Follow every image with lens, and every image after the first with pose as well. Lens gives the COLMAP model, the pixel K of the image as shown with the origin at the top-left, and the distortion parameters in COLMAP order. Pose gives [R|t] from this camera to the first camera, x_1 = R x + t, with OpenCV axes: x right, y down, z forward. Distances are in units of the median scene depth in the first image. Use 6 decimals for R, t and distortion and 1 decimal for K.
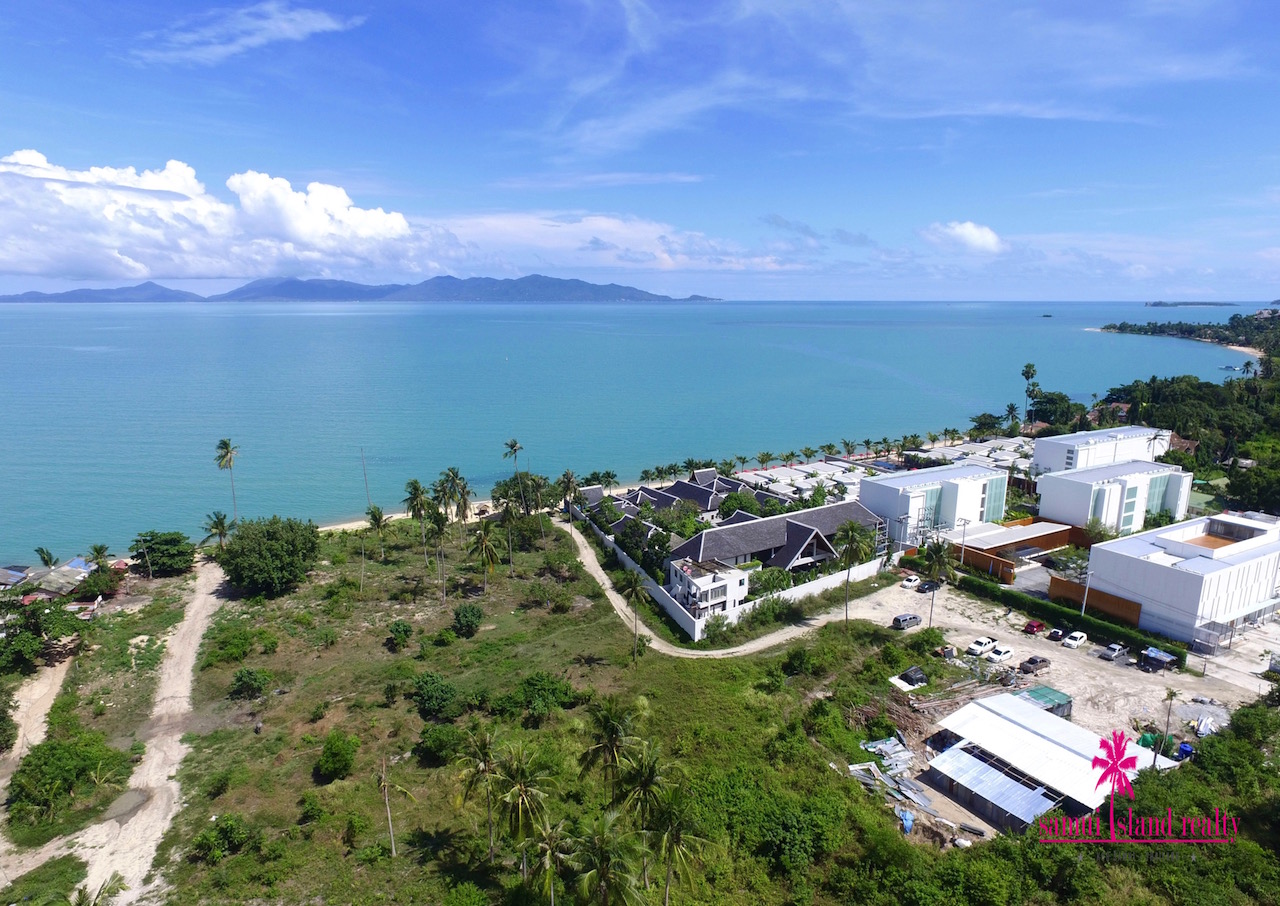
lens RADIAL K [[775.5, 0, 639.3], [0, 775.5, 411.1], [0, 0, 1]] dist [-0.000868, 0.003521]
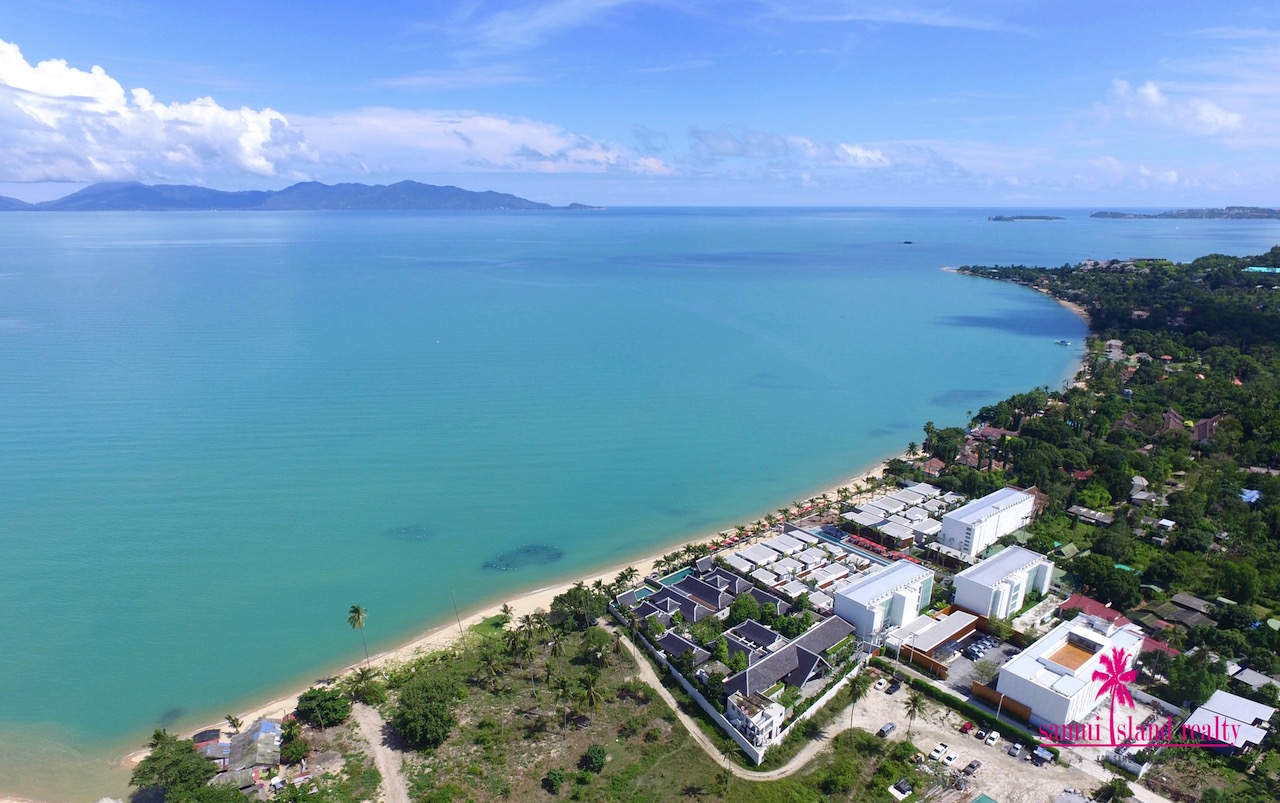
lens RADIAL K [[758.0, 0, 640.0], [0, 758.0, 401.5], [0, 0, 1]] dist [0.000251, 0.001592]
pose [[0.987970, -0.035121, 0.150605, -0.322655], [0.018584, 0.993776, 0.109833, -0.523055], [-0.153525, -0.105713, 0.982474, -0.297562]]
